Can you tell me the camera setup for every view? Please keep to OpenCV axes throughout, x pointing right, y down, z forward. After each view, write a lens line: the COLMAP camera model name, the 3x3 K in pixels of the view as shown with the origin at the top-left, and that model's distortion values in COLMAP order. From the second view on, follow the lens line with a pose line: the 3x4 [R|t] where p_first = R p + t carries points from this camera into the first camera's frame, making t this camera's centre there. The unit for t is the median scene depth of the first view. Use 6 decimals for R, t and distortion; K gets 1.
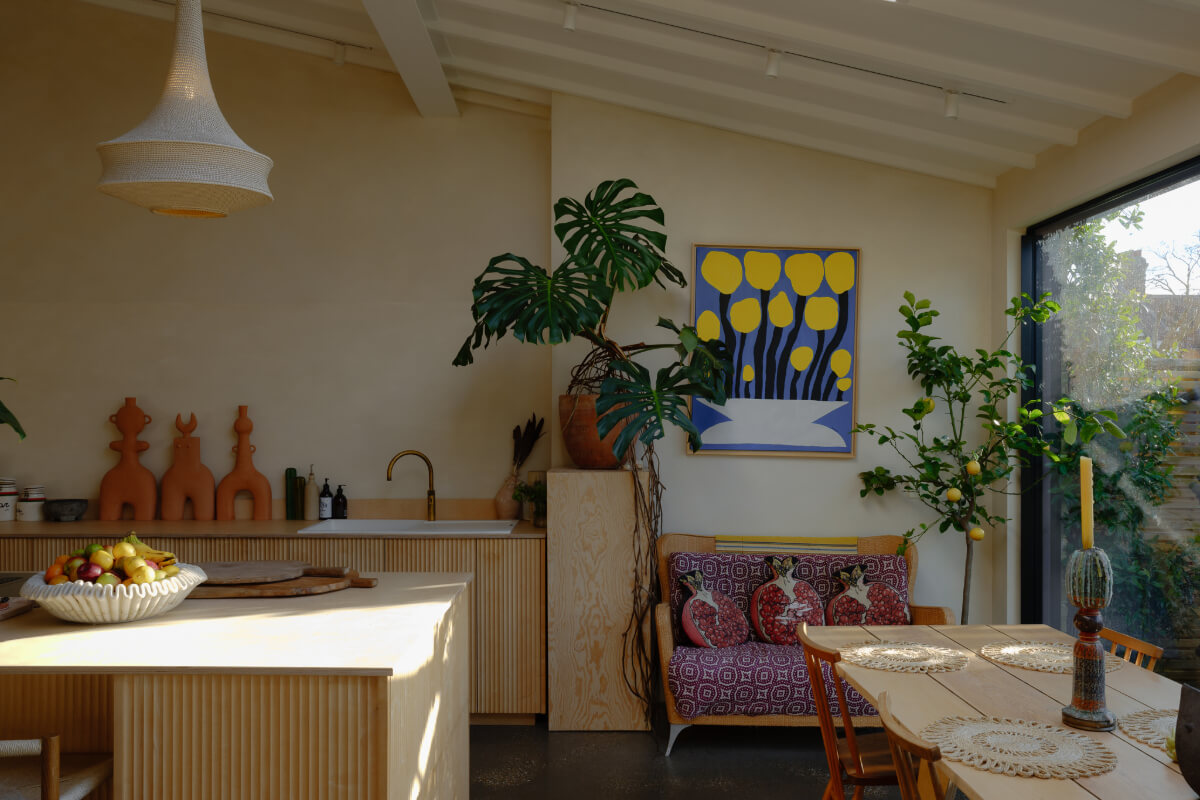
lens RADIAL K [[960.4, 0, 599.4], [0, 960.4, 421.6], [0, 0, 1]] dist [-0.002026, 0.009781]
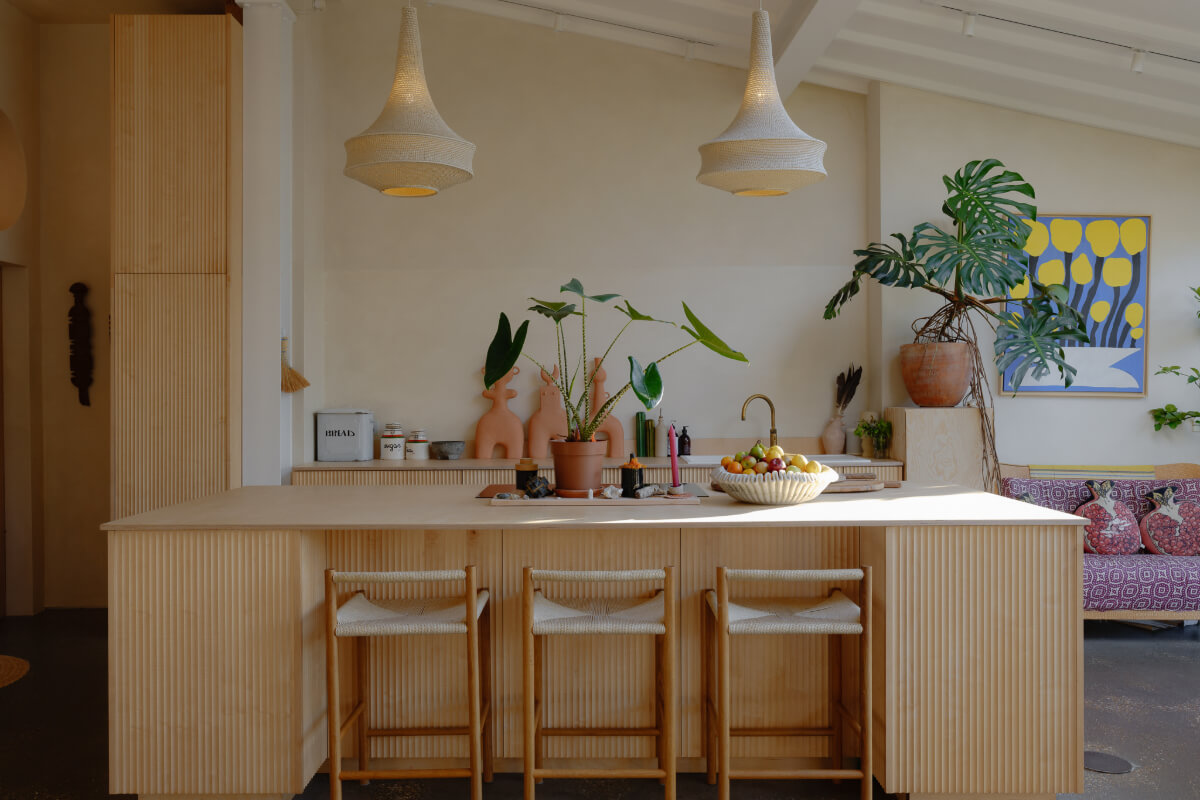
lens RADIAL K [[988.3, 0, 578.6], [0, 988.3, 398.6], [0, 0, 1]] dist [0.001233, 0.018152]
pose [[0.999956, -0.009282, 0.001334, -0.419389], [0.009277, 0.999949, 0.003896, 0.028733], [-0.001370, -0.003884, 0.999992, -0.190264]]
